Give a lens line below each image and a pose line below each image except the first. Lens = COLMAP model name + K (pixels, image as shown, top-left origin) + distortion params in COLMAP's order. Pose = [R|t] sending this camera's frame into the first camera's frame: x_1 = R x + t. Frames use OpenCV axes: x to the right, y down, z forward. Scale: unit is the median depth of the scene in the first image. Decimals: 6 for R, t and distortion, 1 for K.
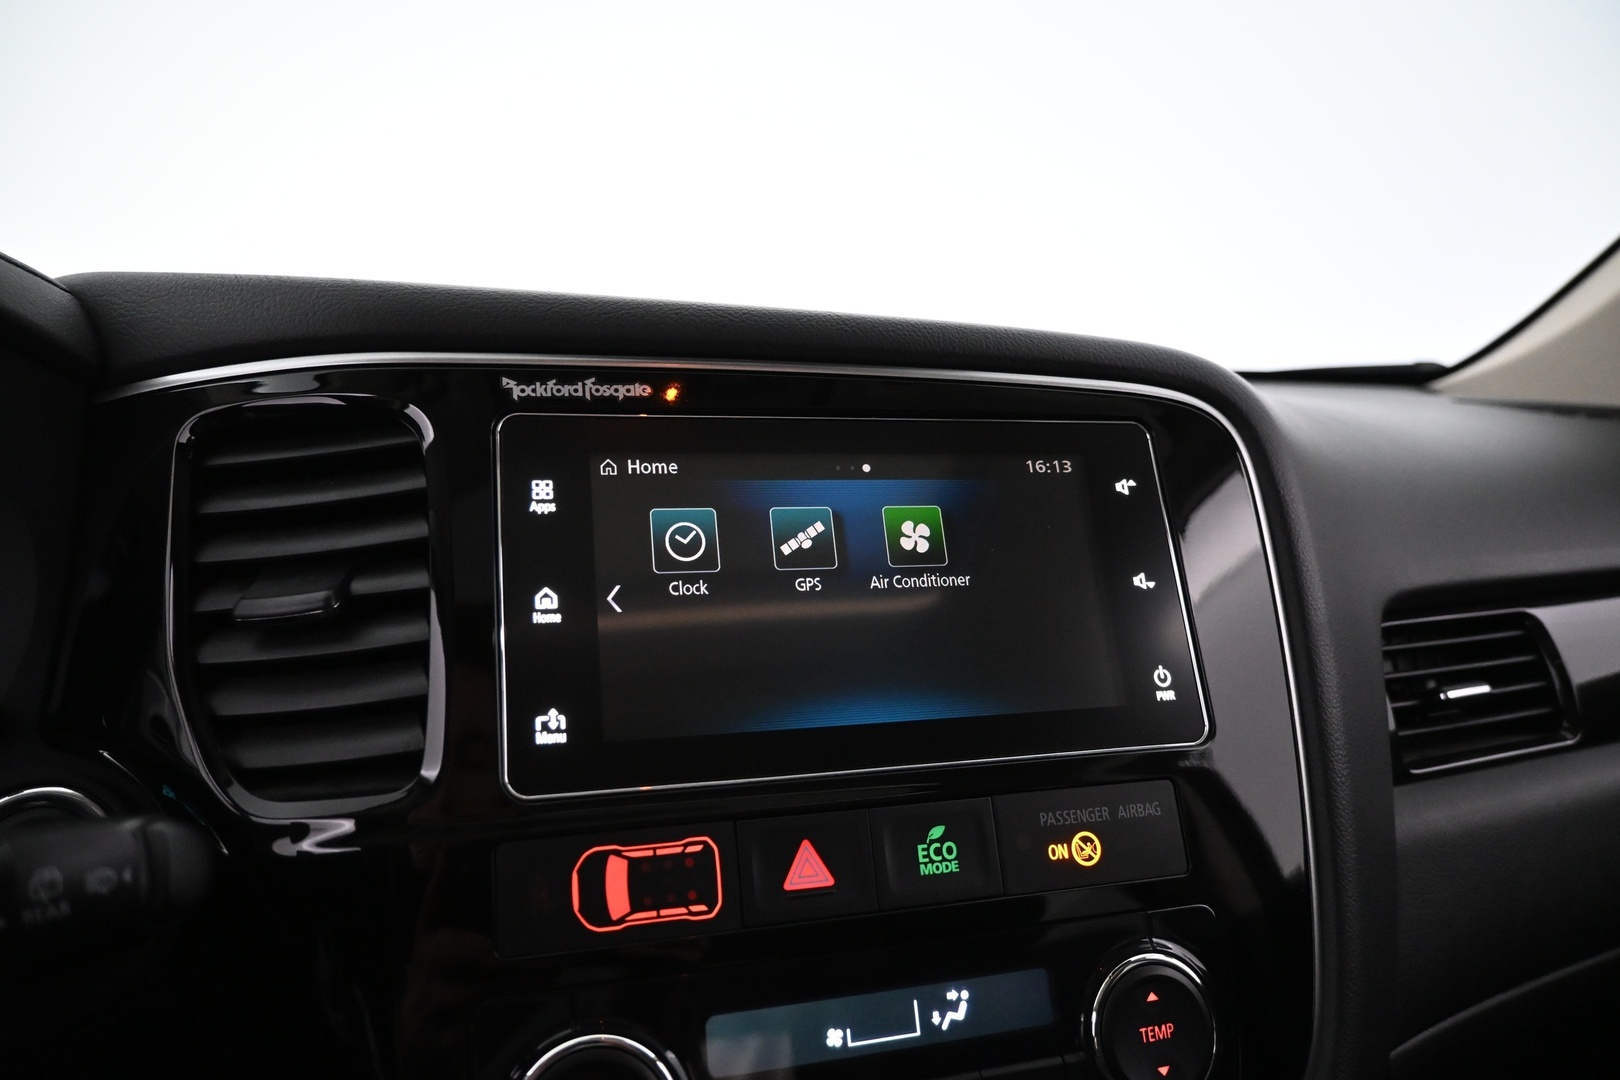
lens RADIAL K [[1088.9, 0, 802.9], [0, 1088.9, 536.8], [0, 0, 1]] dist [-0.004525, -0.001542]
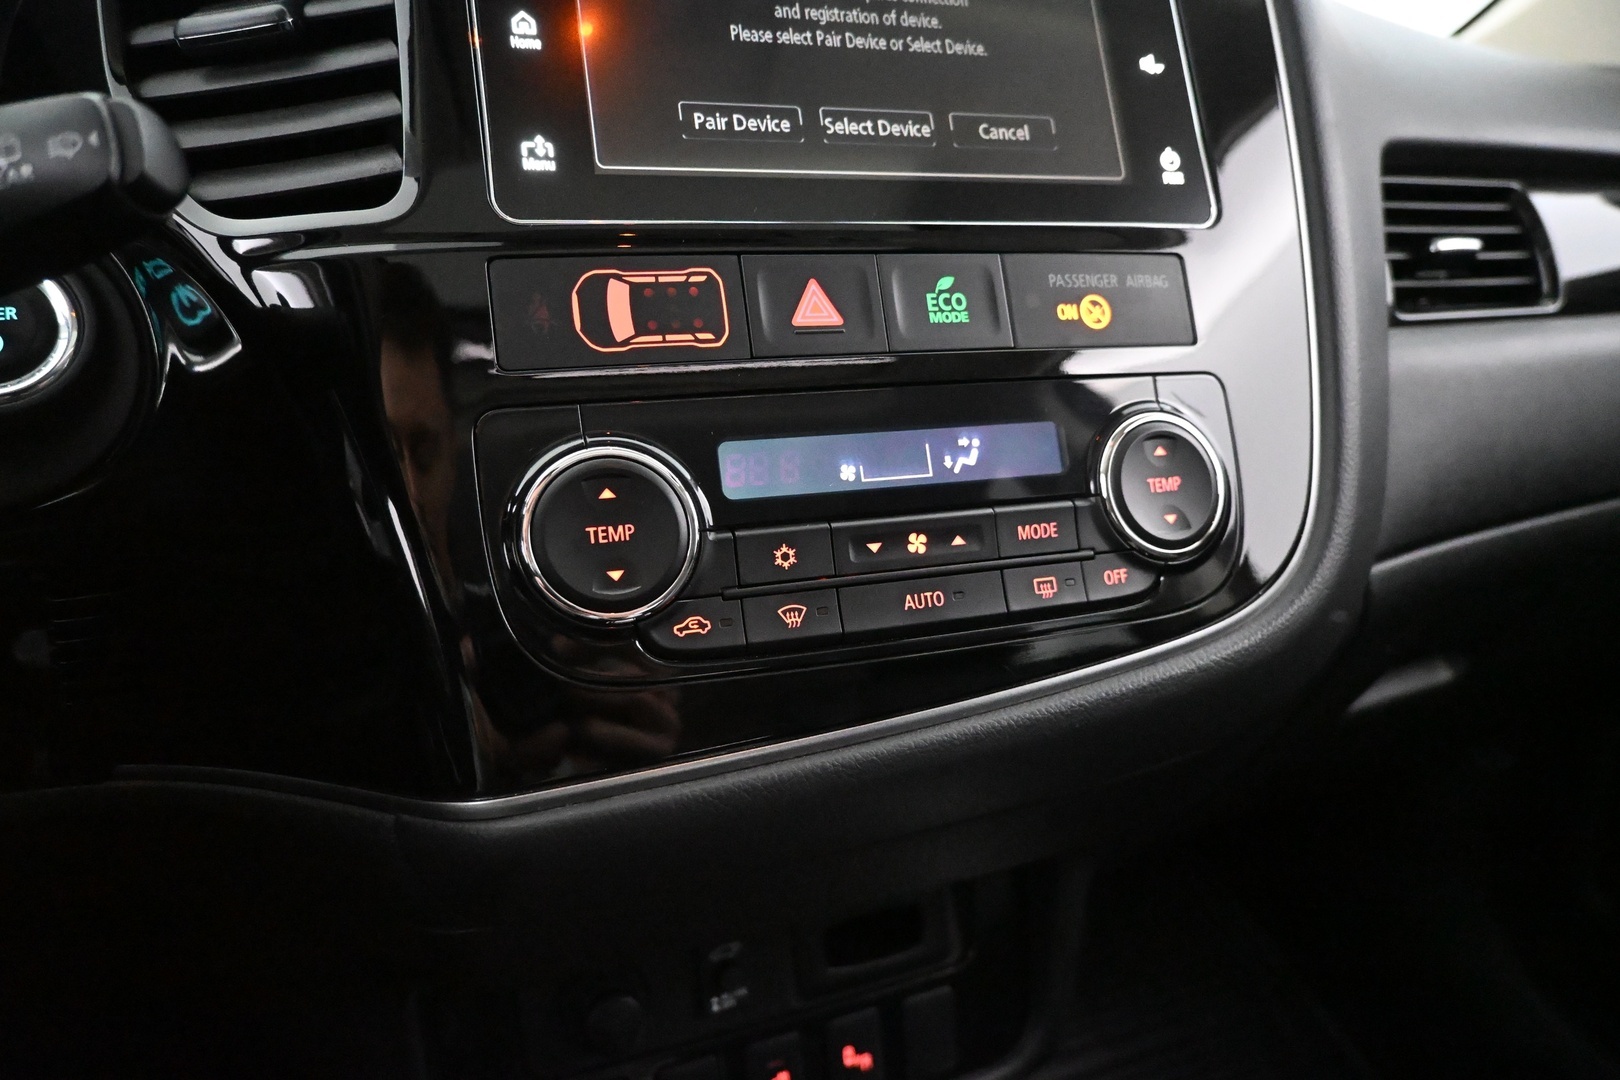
lens RADIAL K [[1088.9, 0, 804.1], [0, 1088.9, 544.4], [0, 0, 1]] dist [-0.004525, -0.001542]
pose [[0.998416, -0.030832, 0.047059, -0.053735], [0.023331, 0.988051, 0.152349, 0.340873], [-0.051194, -0.151010, 0.987206, 0.016355]]
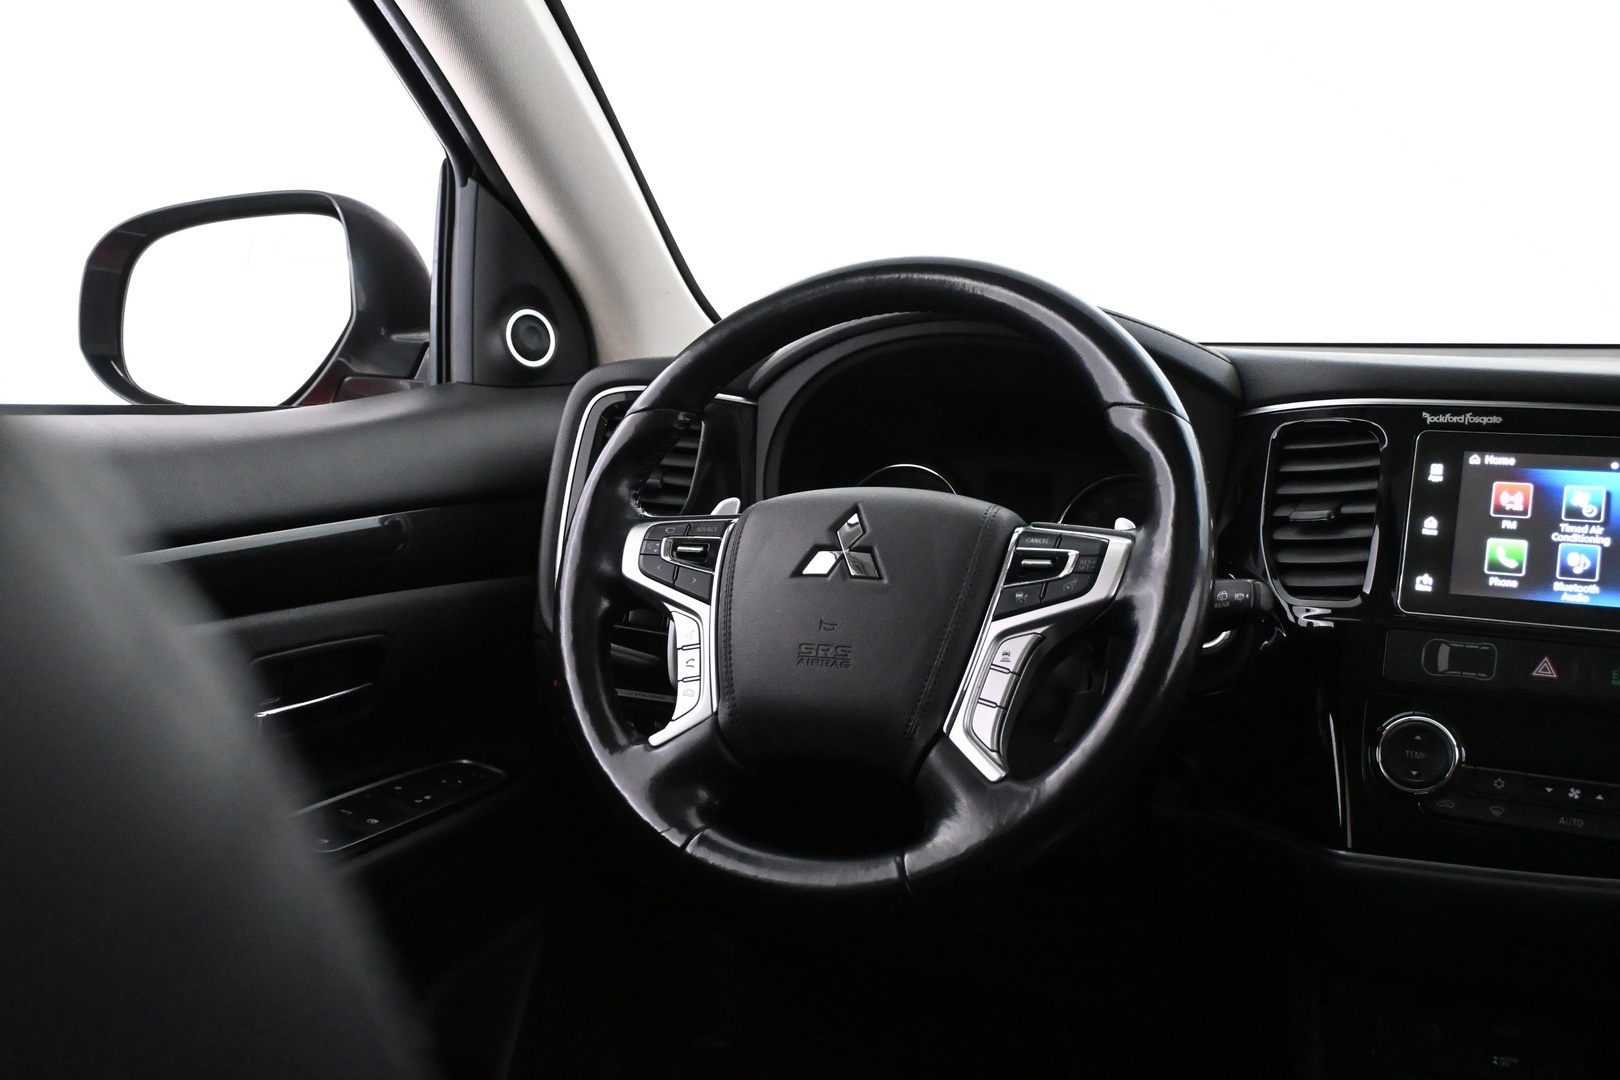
lens RADIAL K [[1533.1, 0, 805.7], [0, 1533.1, 534.1], [0, 0, 1]] dist [-0.009464, 0.000000]
pose [[0.697762, 0.086430, -0.711096, 0.953531], [-0.067748, 0.996207, 0.054606, 0.000550], [0.713119, 0.010074, 0.700971, -1.782562]]
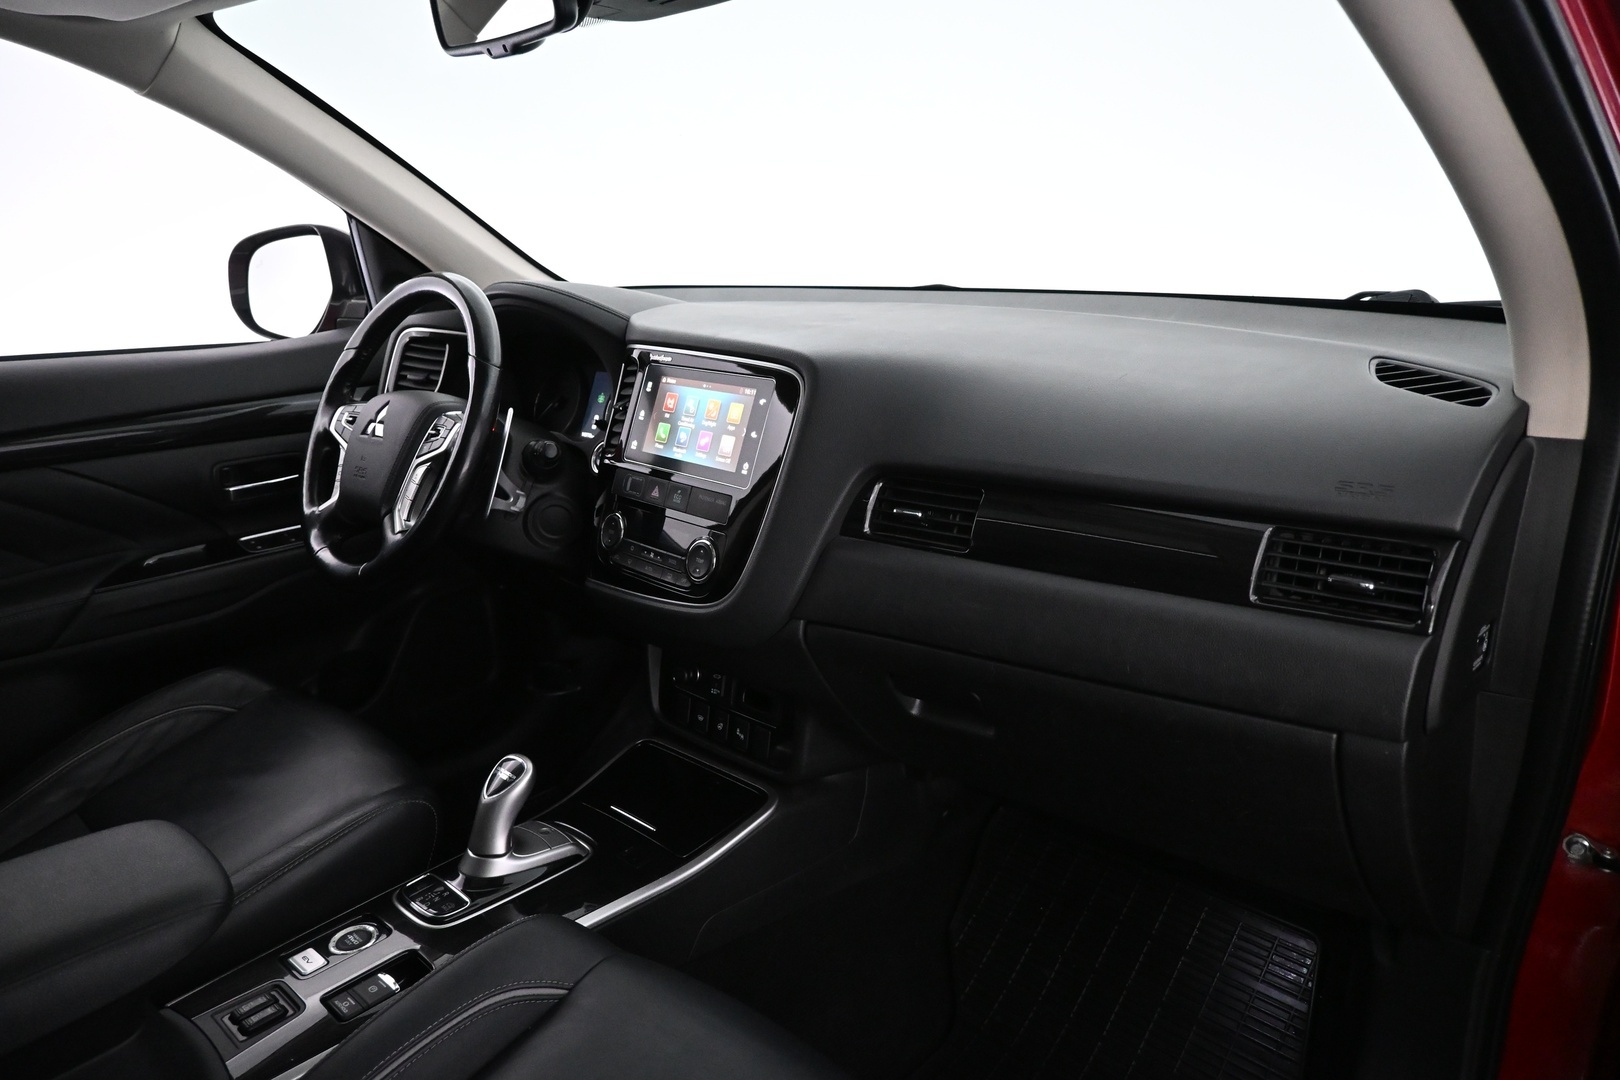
lens RADIAL K [[1088.9, 0, 811.5], [0, 1088.9, 541.9], [0, 0, 1]] dist [-0.004525, -0.001542]
pose [[0.446306, 0.234184, -0.863695, 3.384207], [-0.048985, 0.970097, 0.237722, -0.436326], [0.893538, -0.063789, 0.444432, -0.219300]]
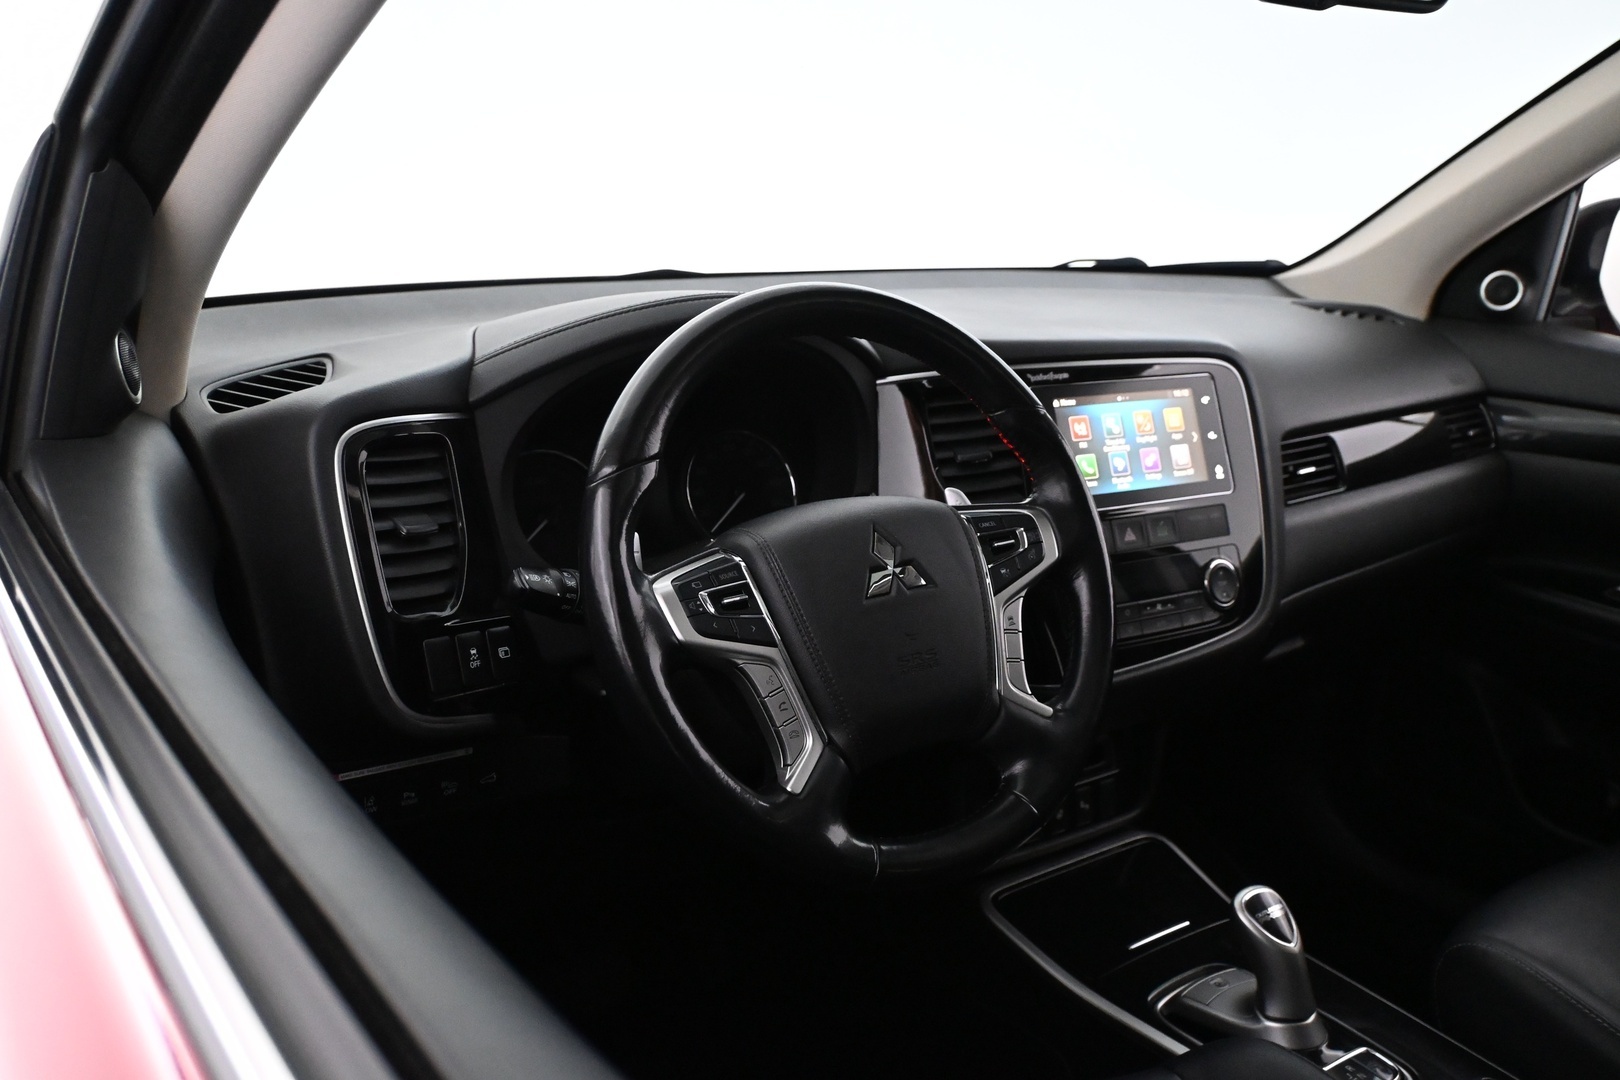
lens RADIAL K [[1390.6, 0, 803.3], [0, 1390.6, 542.7], [0, 0, 1]] dist [-0.018594, -0.002660]
pose [[0.968660, -0.046760, 0.243951, -1.753779], [0.001189, 0.982982, 0.183697, -0.380604], [-0.248389, -0.177649, 0.952231, -2.401746]]
